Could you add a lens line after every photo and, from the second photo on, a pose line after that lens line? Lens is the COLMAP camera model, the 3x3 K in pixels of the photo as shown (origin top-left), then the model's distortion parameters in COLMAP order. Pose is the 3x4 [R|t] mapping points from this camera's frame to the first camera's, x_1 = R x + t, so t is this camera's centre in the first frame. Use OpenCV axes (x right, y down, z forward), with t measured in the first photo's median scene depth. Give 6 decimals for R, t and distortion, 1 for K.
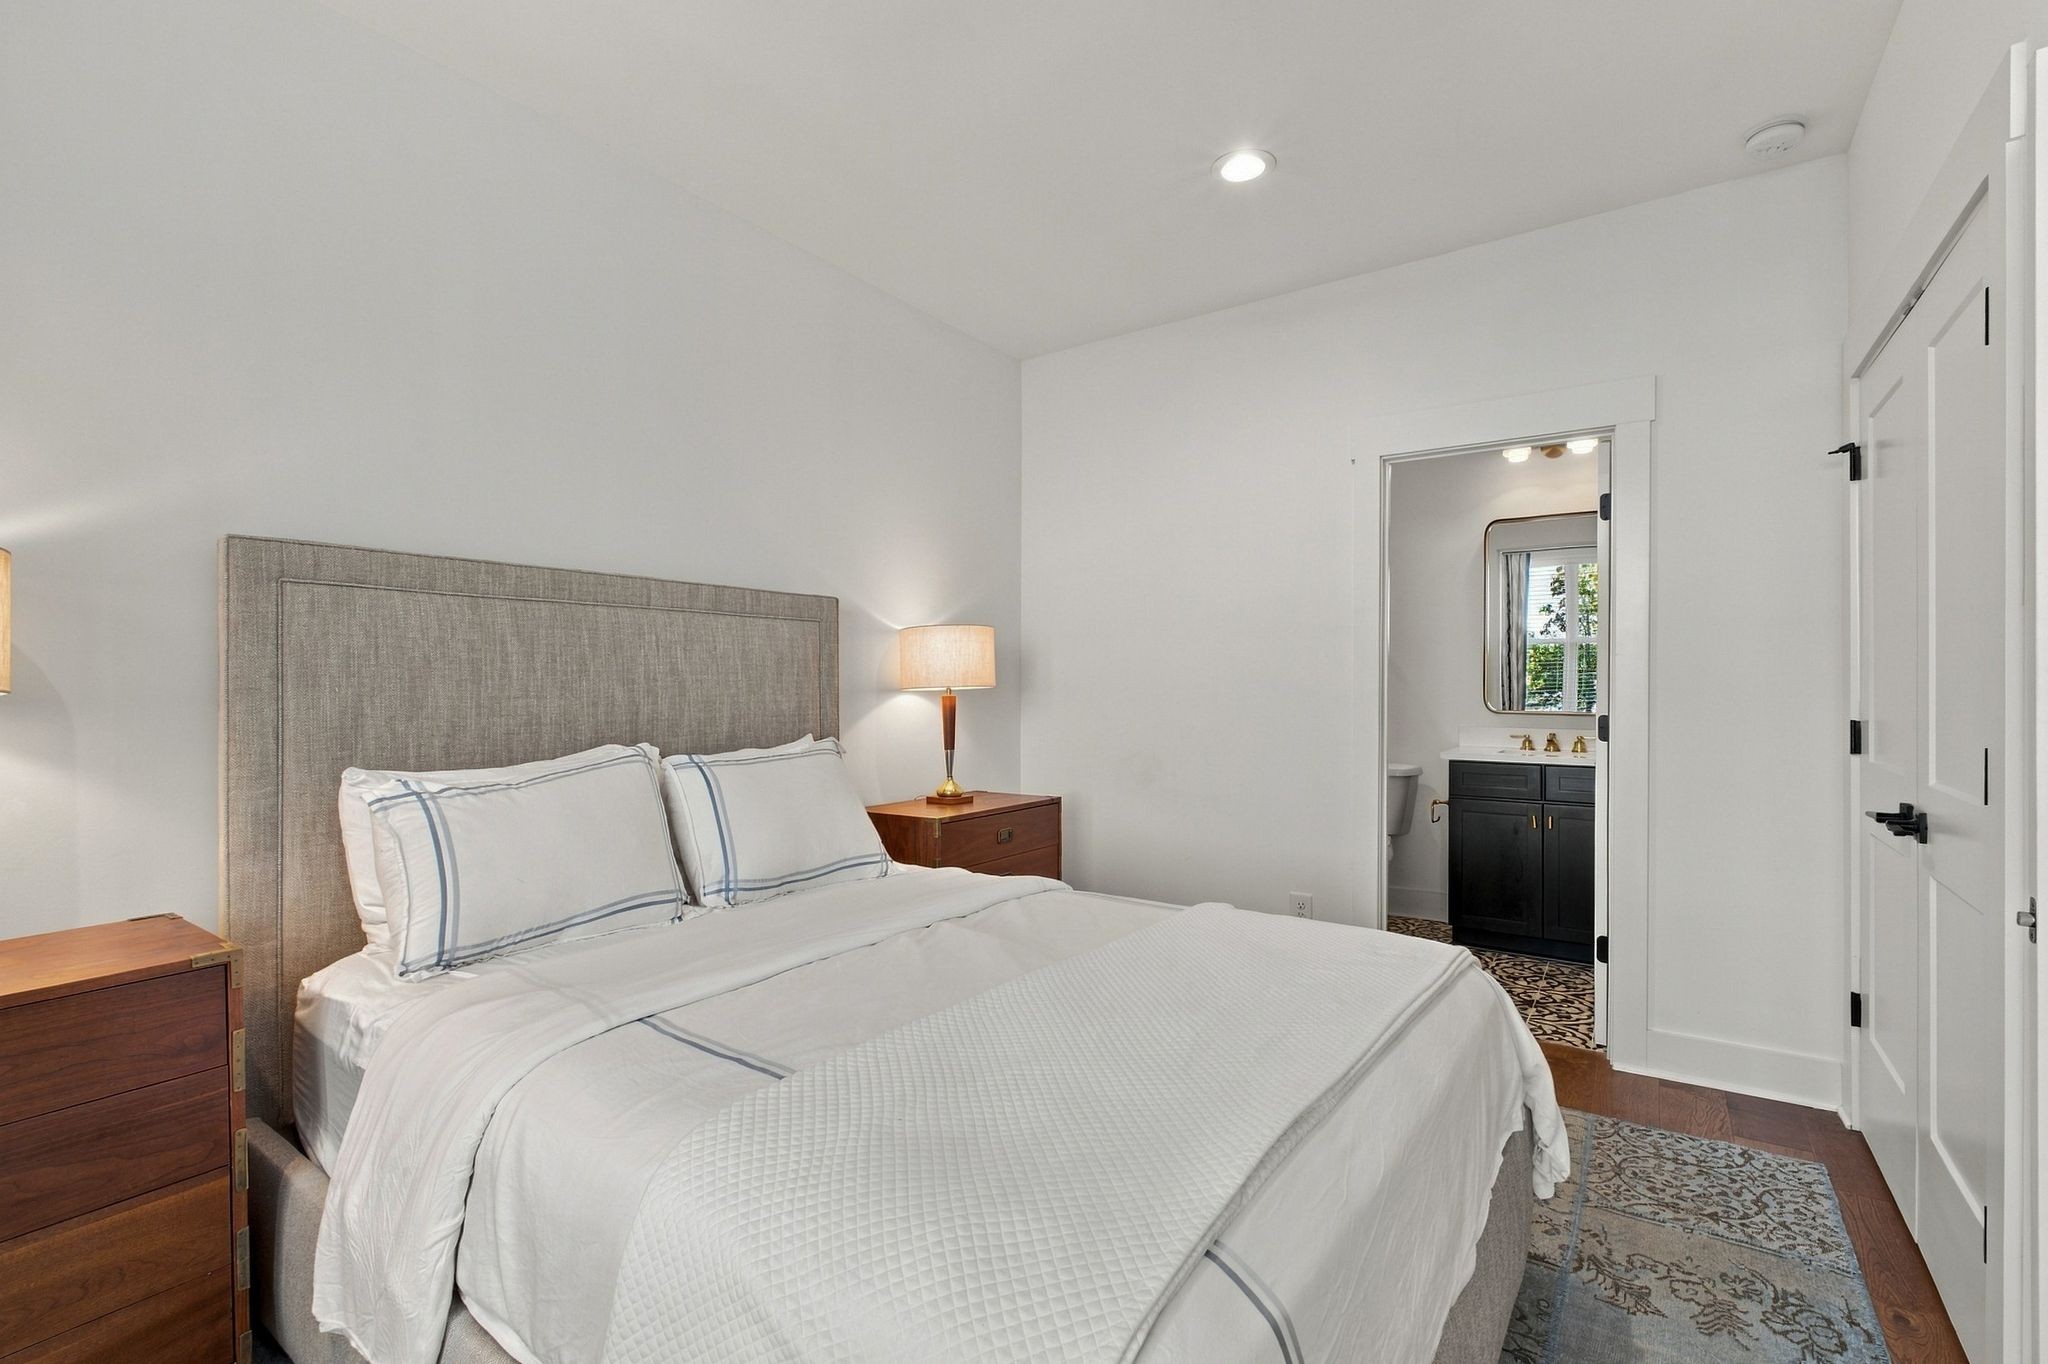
lens RADIAL K [[897.3, 0, 1035.1], [0, 897.3, 692.1], [0, 0, 1]] dist [0.000698, -0.000481]
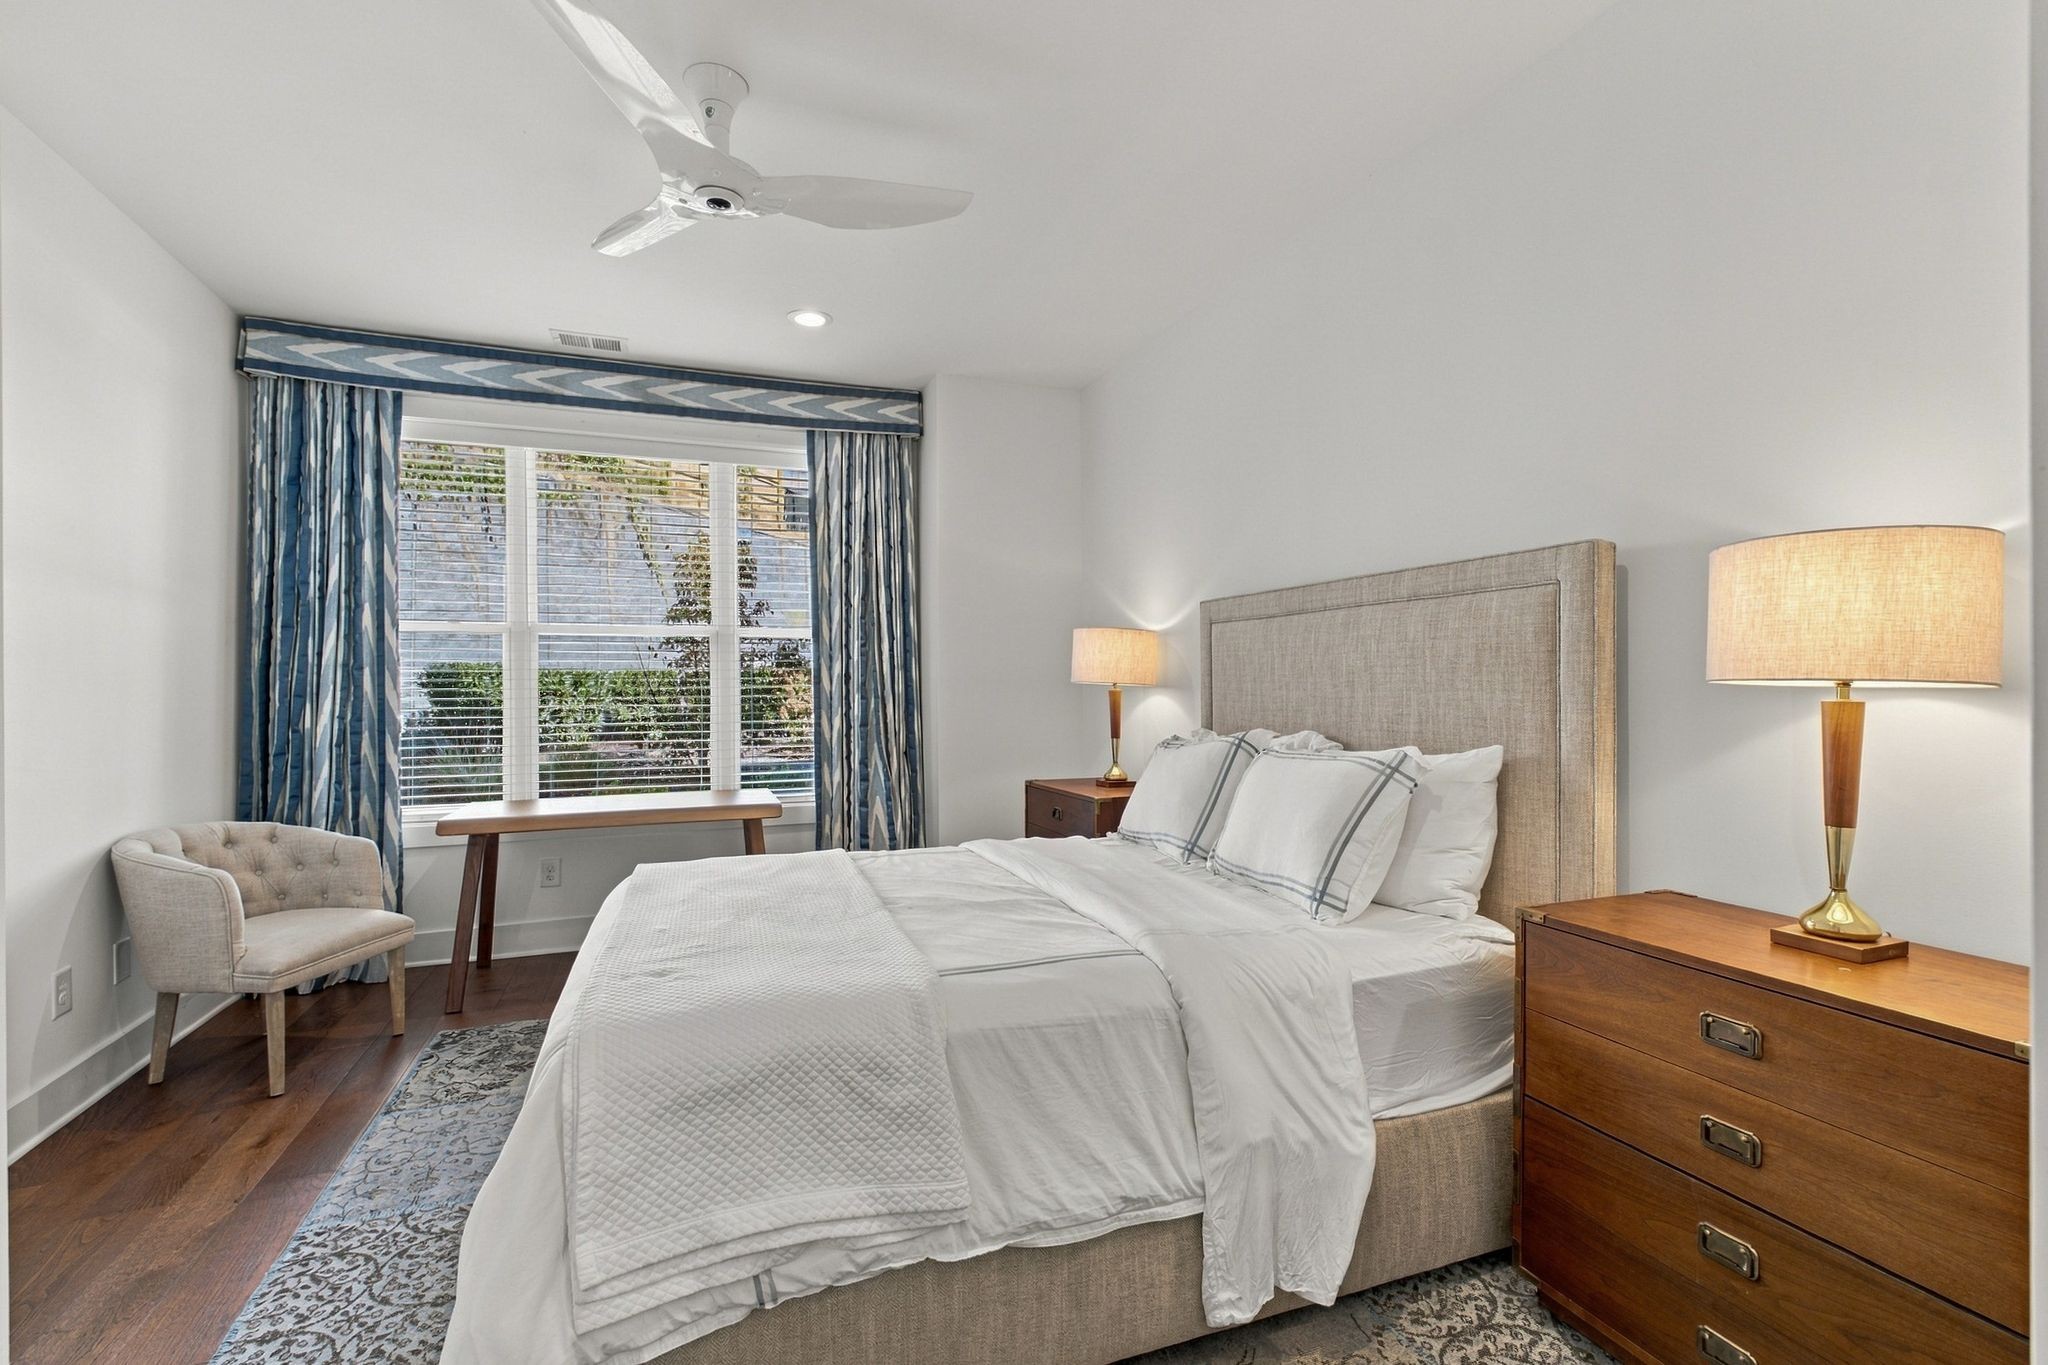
lens RADIAL K [[897.3, 0, 1035.1], [0, 897.3, 692.6], [0, 0, 1]] dist [0.000698, -0.000481]
pose [[-0.580750, 0.014656, -0.813950, 0.649138], [-0.007843, 0.999691, 0.023596, -0.010708], [0.814044, 0.020087, -0.580455, 1.252439]]
